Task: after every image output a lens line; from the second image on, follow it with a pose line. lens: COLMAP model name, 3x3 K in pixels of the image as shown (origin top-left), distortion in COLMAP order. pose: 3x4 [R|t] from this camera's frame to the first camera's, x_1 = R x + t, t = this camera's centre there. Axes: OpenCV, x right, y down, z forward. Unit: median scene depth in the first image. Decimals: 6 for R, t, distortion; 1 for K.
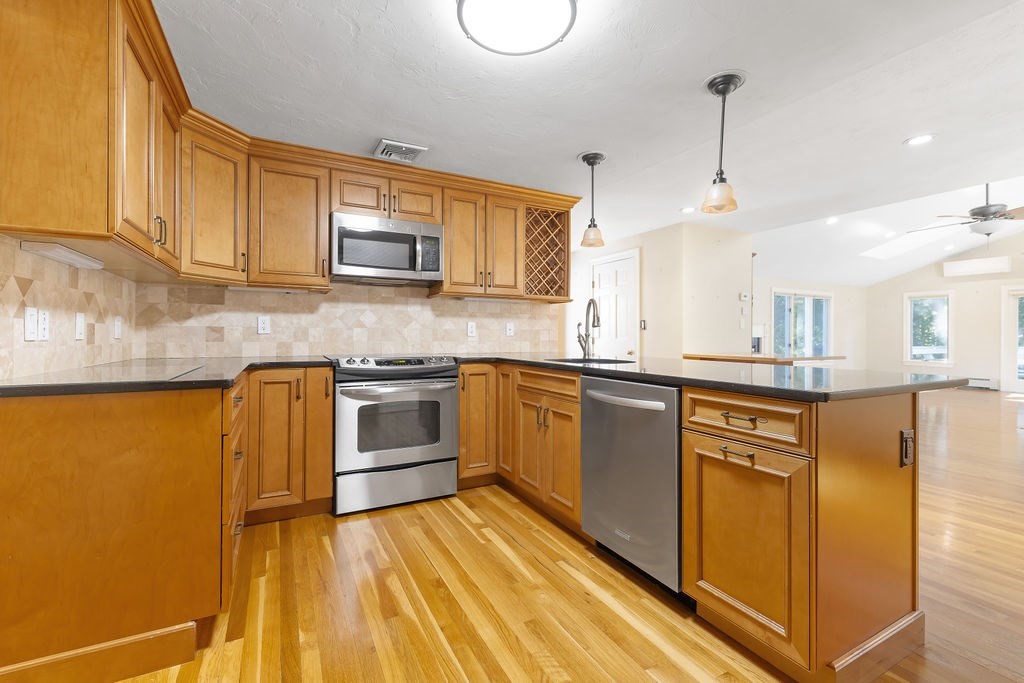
lens RADIAL K [[440.1, 0, 507.9], [0, 440.1, 335.3], [0, 0, 1]] dist [0.001829, 0.000305]
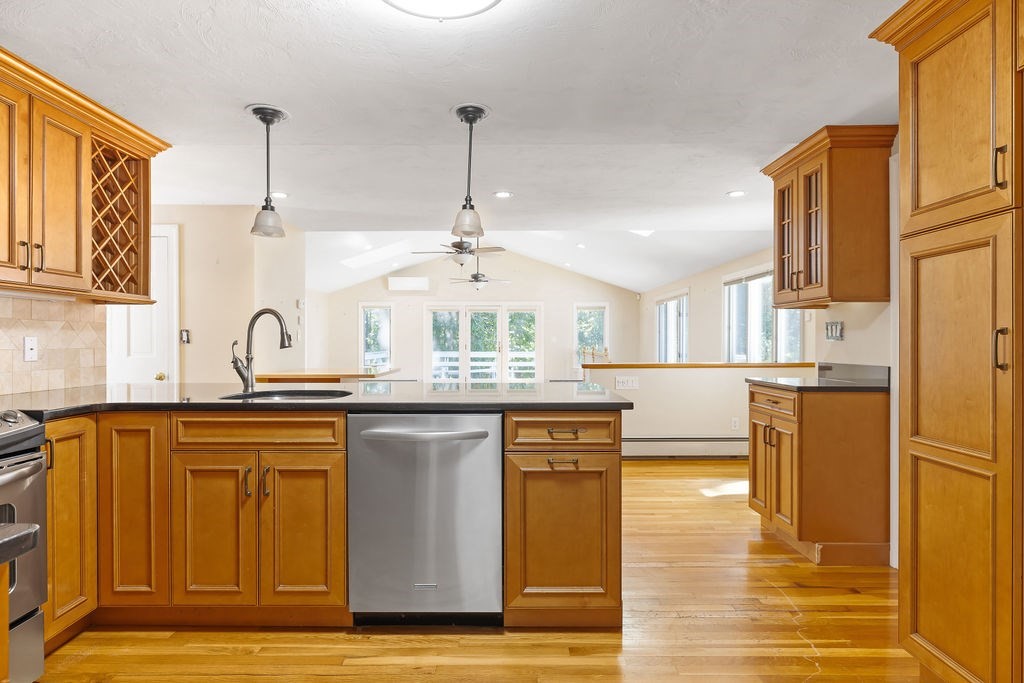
lens RADIAL K [[574.9, 0, 512.0], [0, 574.9, 341.5], [0, 0, 1]] dist [-0.002944, -0.000839]
pose [[0.463430, -0.005822, 0.886115, -0.442426], [0.003921, 0.999982, 0.004520, -0.030537], [-0.886125, 0.001380, 0.463444, 0.198617]]
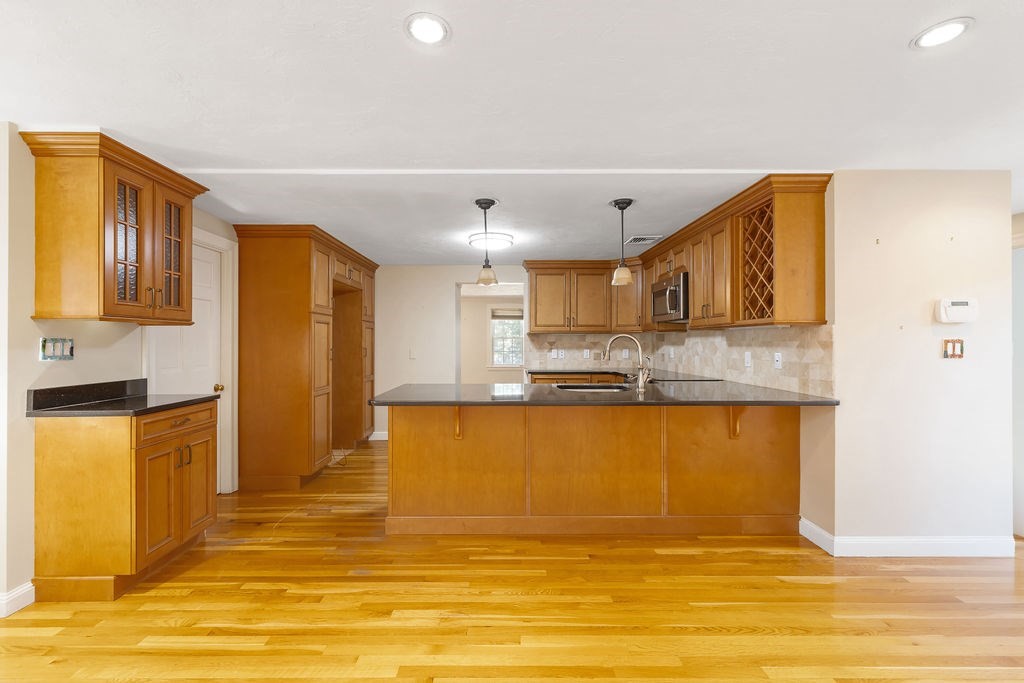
lens RADIAL K [[432.1, 0, 507.4], [0, 432.1, 342.6], [0, 0, 1]] dist [0.000923, 0.000147]
pose [[-0.449475, -0.004365, -0.893282, 1.208650], [-0.003146, 0.999990, -0.003304, -0.054891], [0.893287, 0.001325, -0.449484, 1.175586]]
